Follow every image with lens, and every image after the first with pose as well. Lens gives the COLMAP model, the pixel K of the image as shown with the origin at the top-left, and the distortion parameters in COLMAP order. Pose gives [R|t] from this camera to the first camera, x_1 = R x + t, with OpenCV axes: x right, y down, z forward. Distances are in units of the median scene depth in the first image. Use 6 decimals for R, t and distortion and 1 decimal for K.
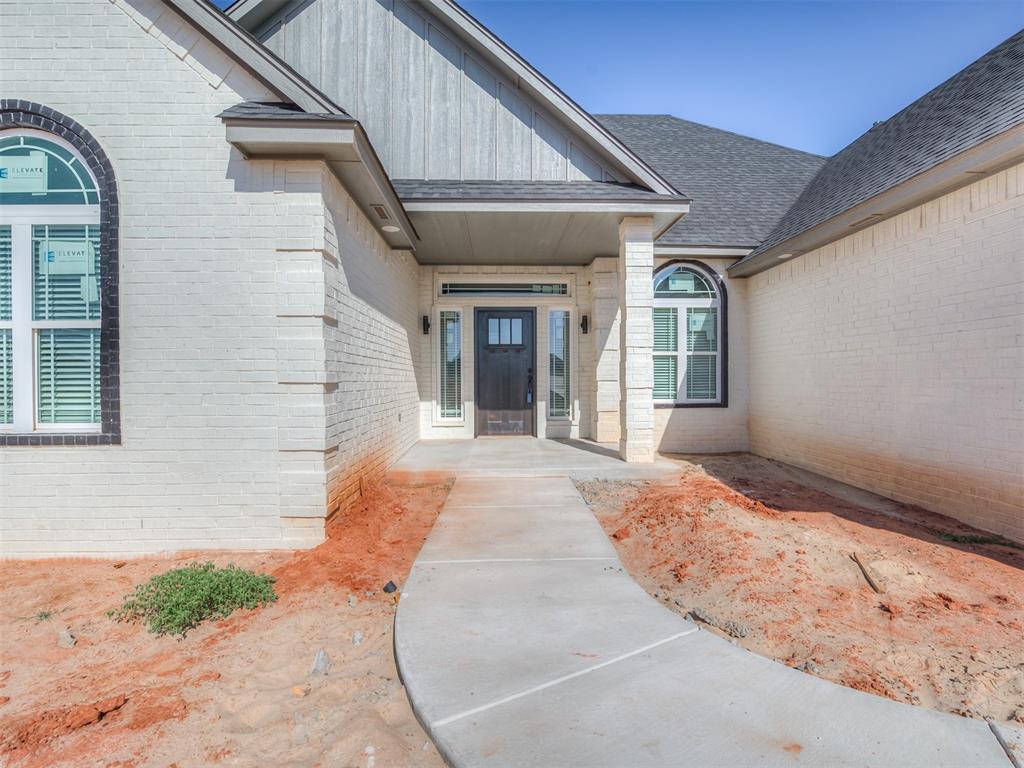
lens RADIAL K [[540.7, 0, 510.8], [0, 540.7, 377.9], [0, 0, 1]] dist [-0.002298, -0.000623]
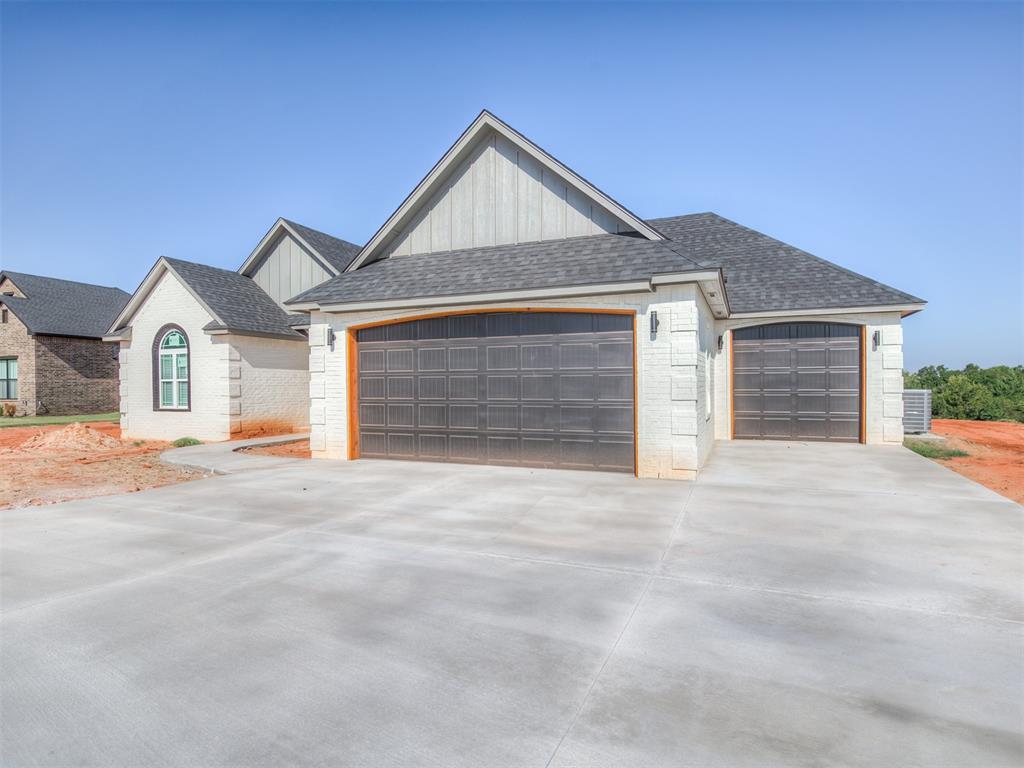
lens RADIAL K [[513.8, 0, 512.0], [0, 513.8, 384.0], [0, 0, 1]] dist [0.000069, -0.000060]
pose [[0.924571, -0.003428, -0.380995, 1.570851], [0.003530, 0.999994, -0.000431, -0.035924], [0.380994, -0.000947, 0.924577, -0.848389]]
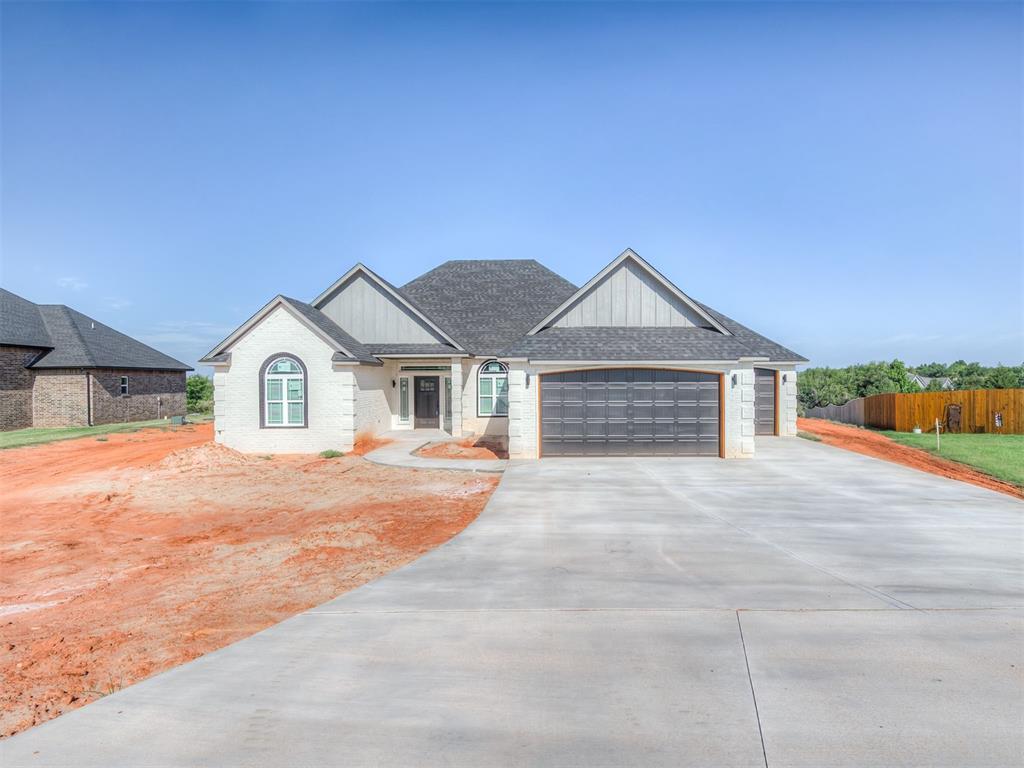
lens RADIAL K [[513.8, 0, 512.0], [0, 513.8, 384.0], [0, 0, 1]] dist [0.000069, -0.000060]
pose [[0.999282, -0.002386, -0.037809, 0.650773], [0.002699, 0.999963, 0.008212, -0.158597], [0.037788, -0.008309, 0.999251, -1.838225]]
